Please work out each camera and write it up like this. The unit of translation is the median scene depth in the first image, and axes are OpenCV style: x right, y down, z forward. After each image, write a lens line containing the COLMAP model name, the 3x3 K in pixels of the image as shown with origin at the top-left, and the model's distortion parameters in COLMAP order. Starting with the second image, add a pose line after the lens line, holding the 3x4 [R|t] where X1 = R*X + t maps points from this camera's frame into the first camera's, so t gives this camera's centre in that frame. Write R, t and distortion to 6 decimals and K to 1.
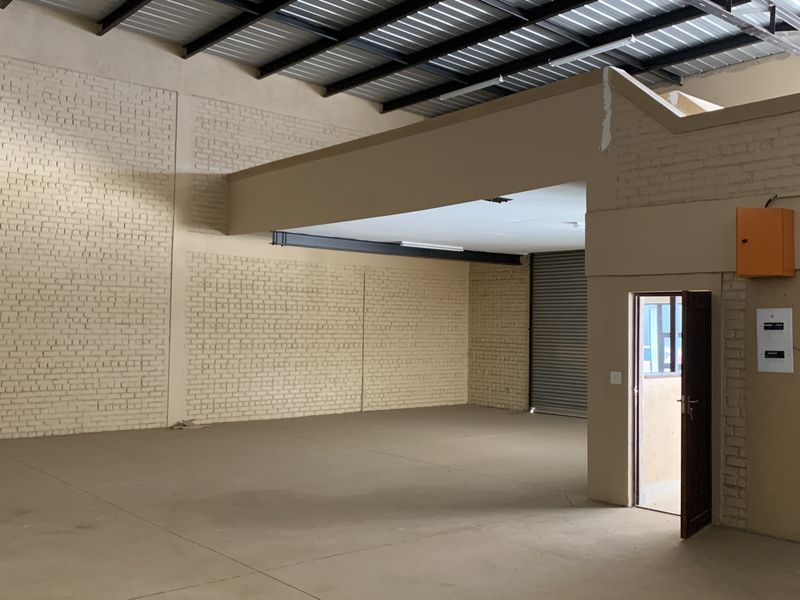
lens RADIAL K [[786.5, 0, 413.1], [0, 786.5, 282.3], [0, 0, 1]] dist [0.011558, 0.000000]
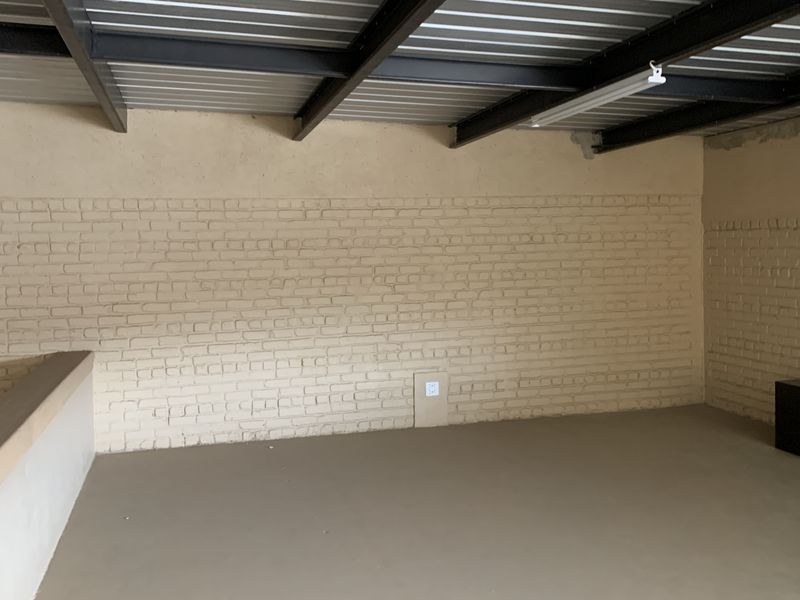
lens RADIAL K [[786.5, 0, 399.7], [0, 786.5, 292.7], [0, 0, 1]] dist [0.011558, 0.000000]
pose [[0.896341, -0.004551, -0.443342, 0.155425], [0.053337, 0.993792, 0.097633, -0.208413], [0.440146, -0.111159, 0.891019, 0.675830]]
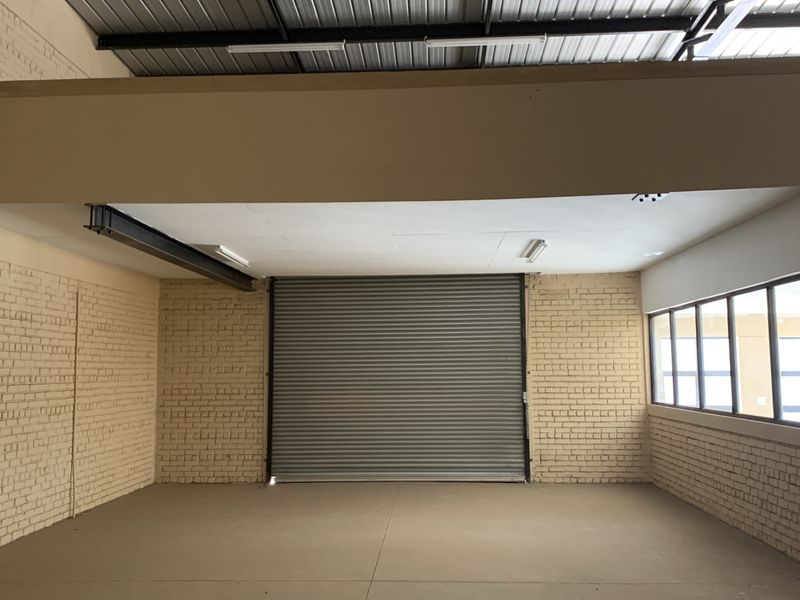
lens RADIAL K [[786.5, 0, 397.1], [0, 786.5, 280.1], [0, 0, 1]] dist [0.011558, 0.000000]
pose [[0.690187, 0.057900, 0.721311, -0.387759], [-0.015944, 0.997769, -0.064835, 0.017942], [-0.723456, 0.033248, 0.689570, 0.439053]]
